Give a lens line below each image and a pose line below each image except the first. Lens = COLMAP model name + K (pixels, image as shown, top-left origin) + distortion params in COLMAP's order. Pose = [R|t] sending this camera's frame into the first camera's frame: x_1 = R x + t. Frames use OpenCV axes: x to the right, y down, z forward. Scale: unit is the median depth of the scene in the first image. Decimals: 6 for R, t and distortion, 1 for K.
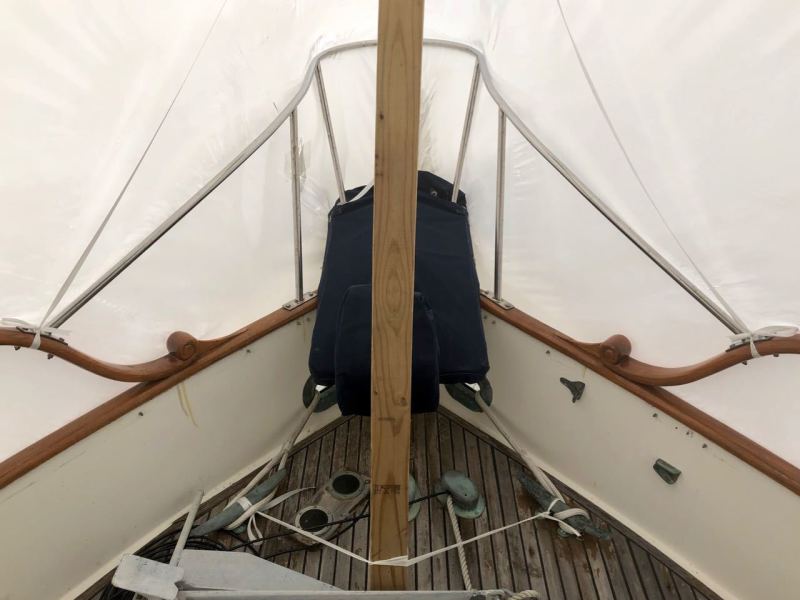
lens RADIAL K [[701.5, 0, 400.0], [0, 701.5, 300.0], [0, 0, 1]] dist [0.029885, -0.014072]
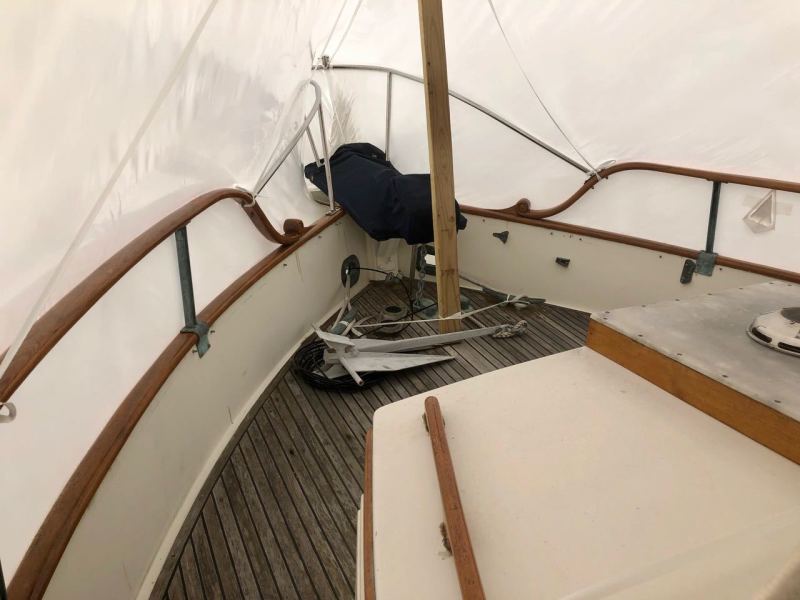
lens RADIAL K [[652.8, 0, 407.3], [0, 652.8, 311.8], [0, 0, 1]] dist [0.050334, -0.111012]
pose [[0.907001, -0.147668, 0.394389, -0.705268], [0.189464, 0.979461, -0.068989, 0.413629], [-0.376102, 0.137296, 0.916350, -0.430621]]
